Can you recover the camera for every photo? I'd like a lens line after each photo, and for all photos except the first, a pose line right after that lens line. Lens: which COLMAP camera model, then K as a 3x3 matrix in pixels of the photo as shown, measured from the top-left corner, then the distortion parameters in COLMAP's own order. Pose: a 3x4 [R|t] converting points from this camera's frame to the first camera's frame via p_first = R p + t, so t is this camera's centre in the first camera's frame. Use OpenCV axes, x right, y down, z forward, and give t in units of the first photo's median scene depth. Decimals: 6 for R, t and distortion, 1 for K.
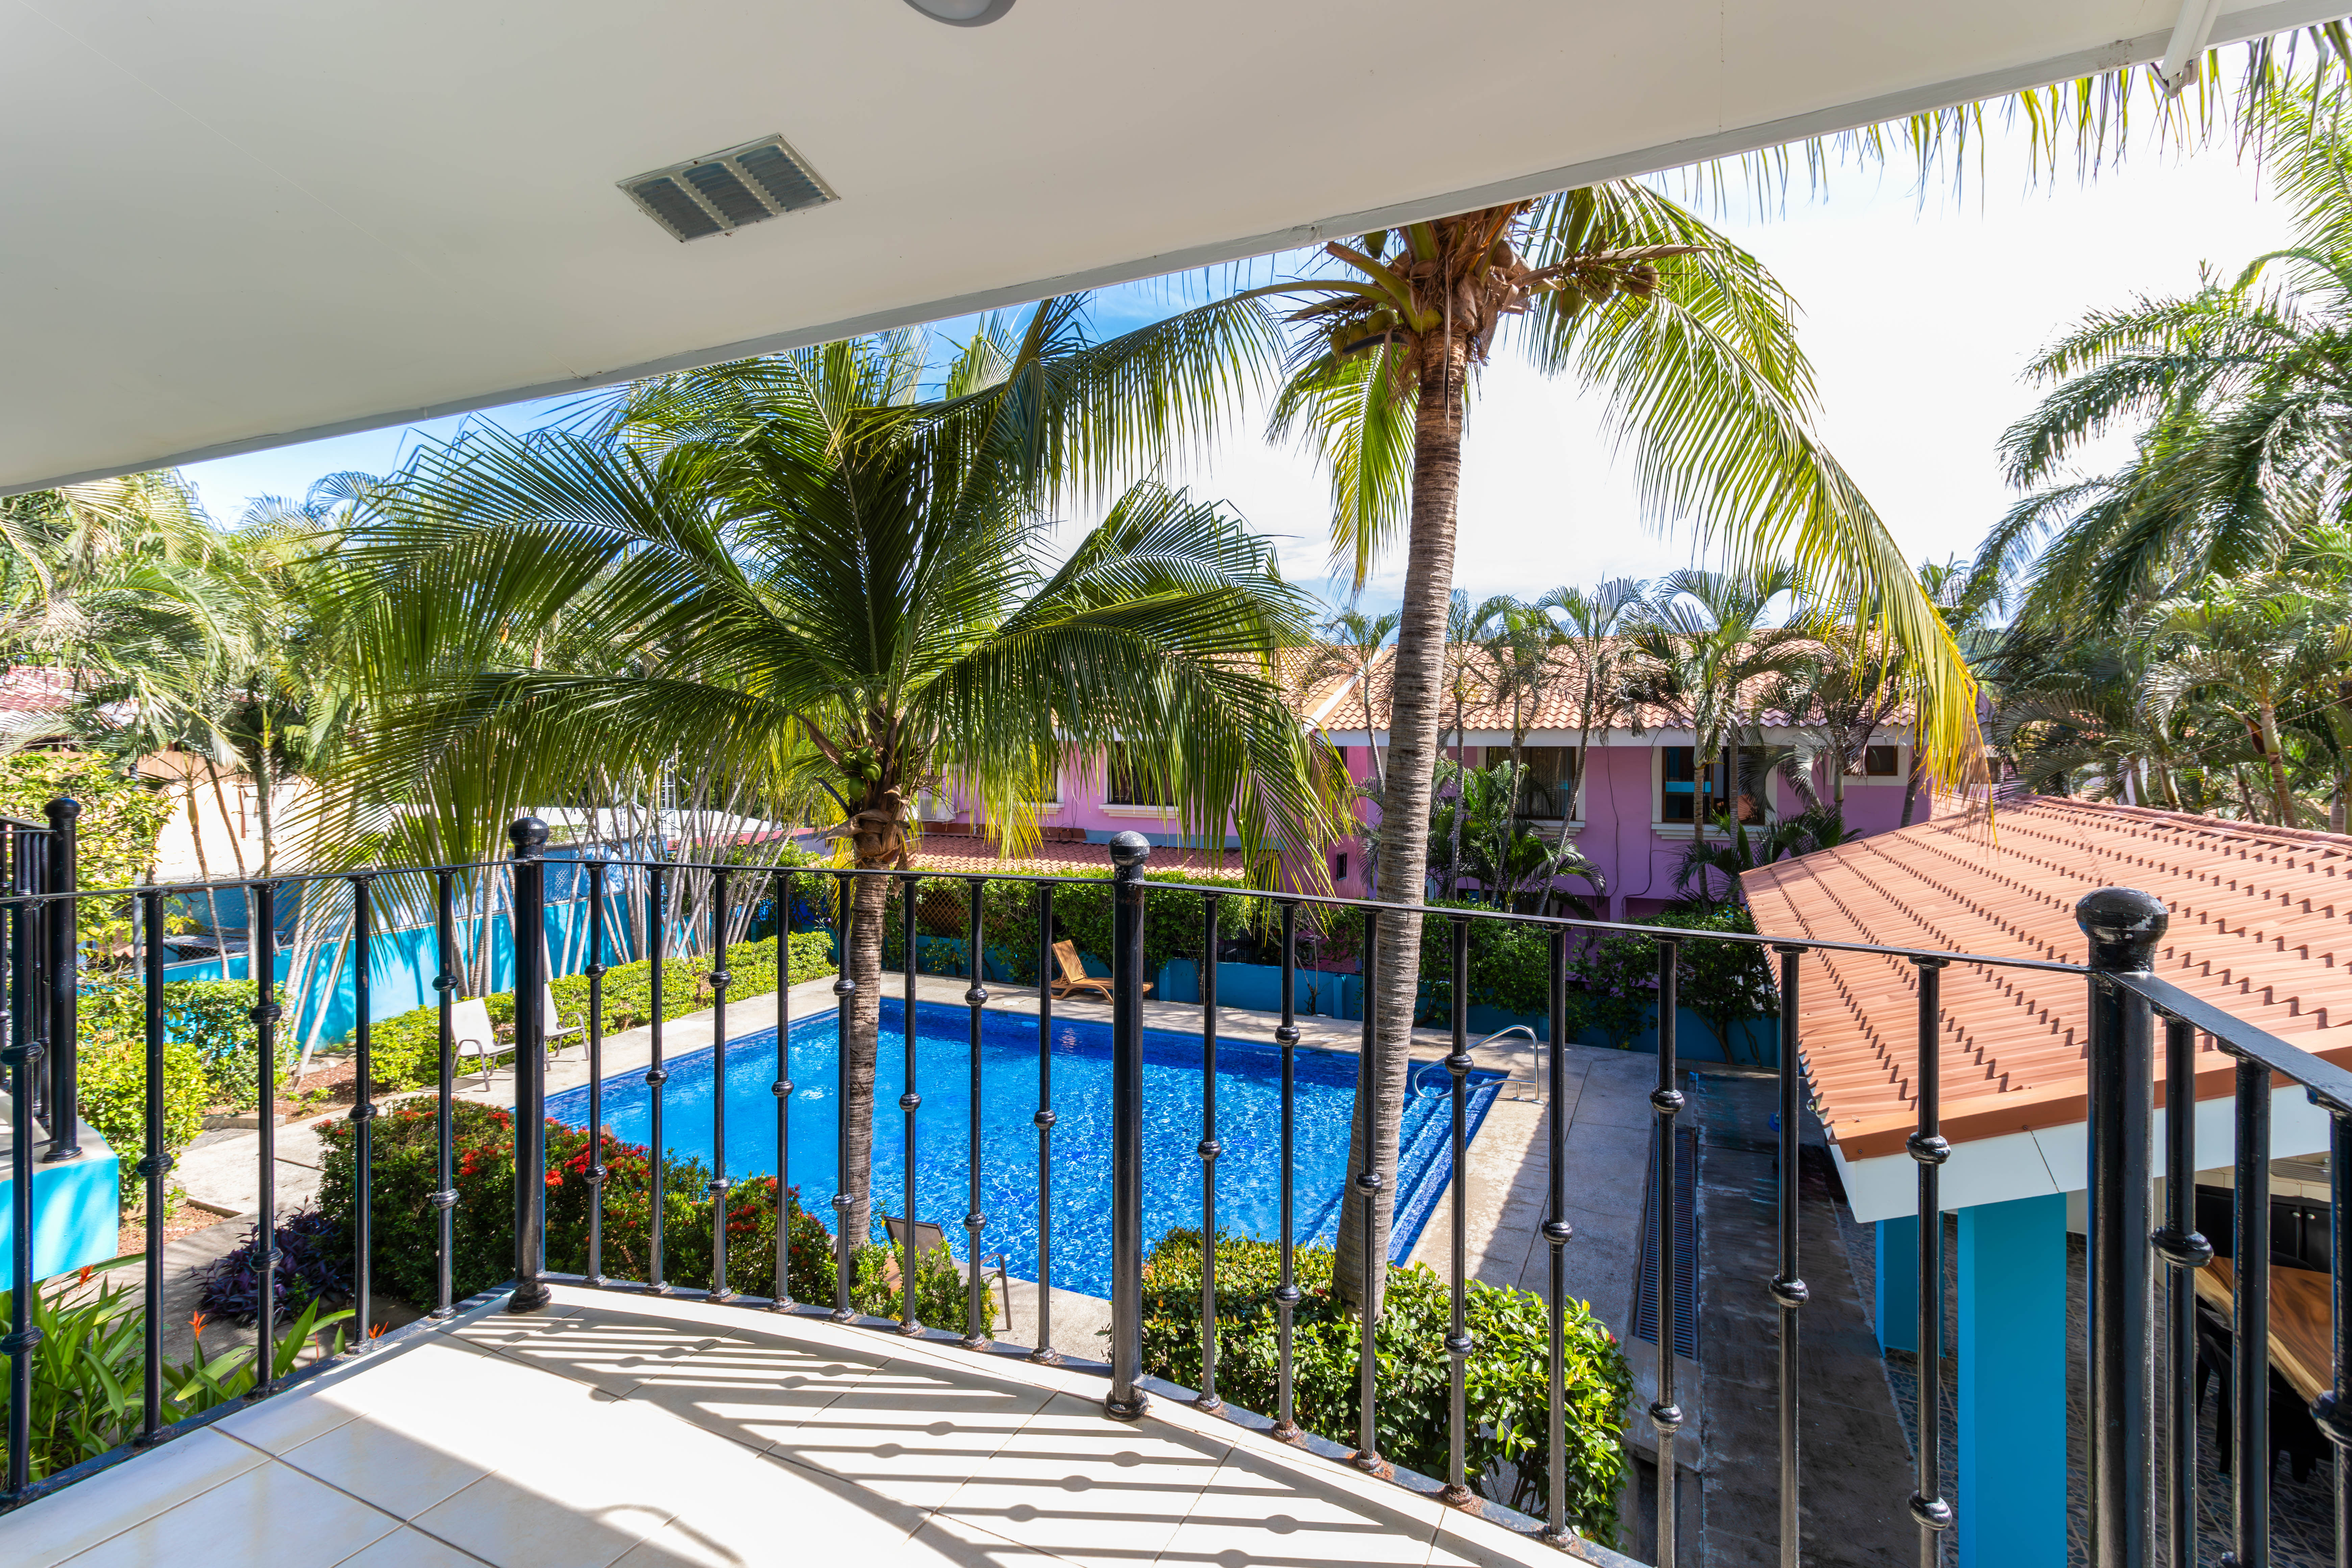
lens RADIAL K [[1091.4, 0, 1175.1], [0, 1091.4, 767.3], [0, 0, 1]] dist [0.000301, 0.000027]
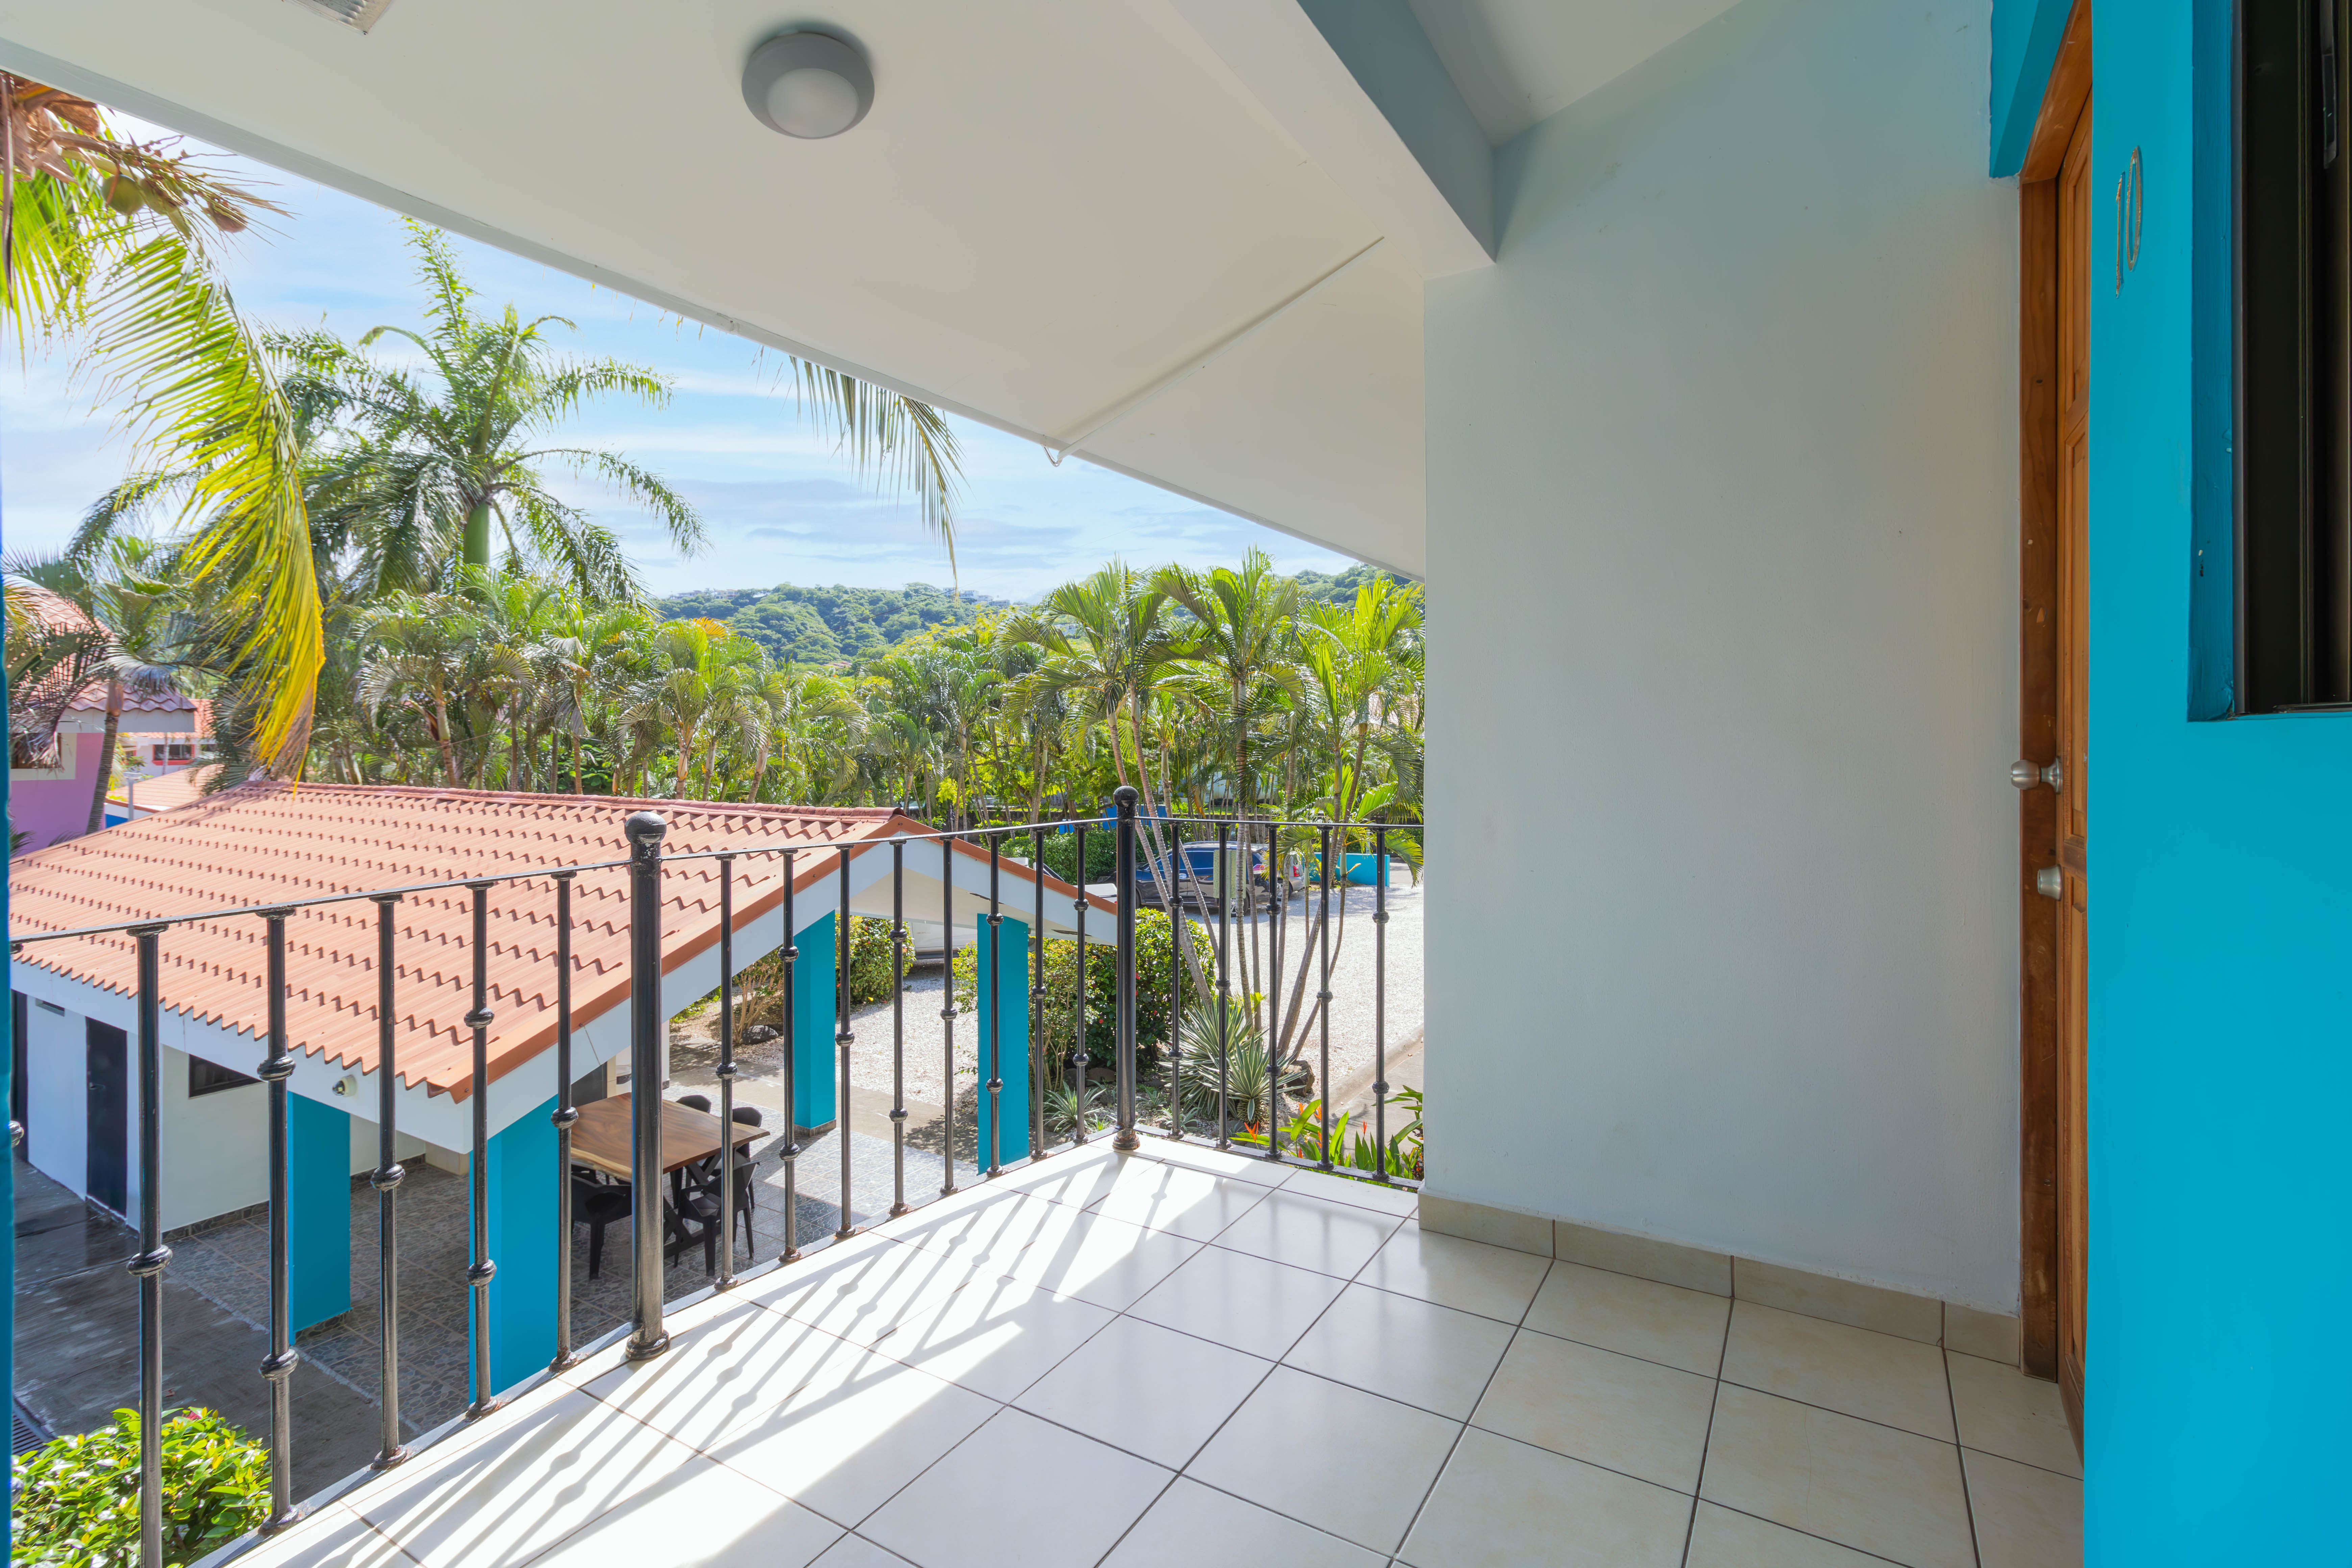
lens RADIAL K [[1091.4, 0, 1173.5], [0, 1091.4, 735.6], [0, 0, 1]] dist [0.000301, 0.000027]
pose [[0.105115, 0.000016, 0.994460, -1.043722], [0.016605, 0.999861, -0.001771, -0.017173], [-0.994321, 0.016699, 0.105100, 0.338211]]
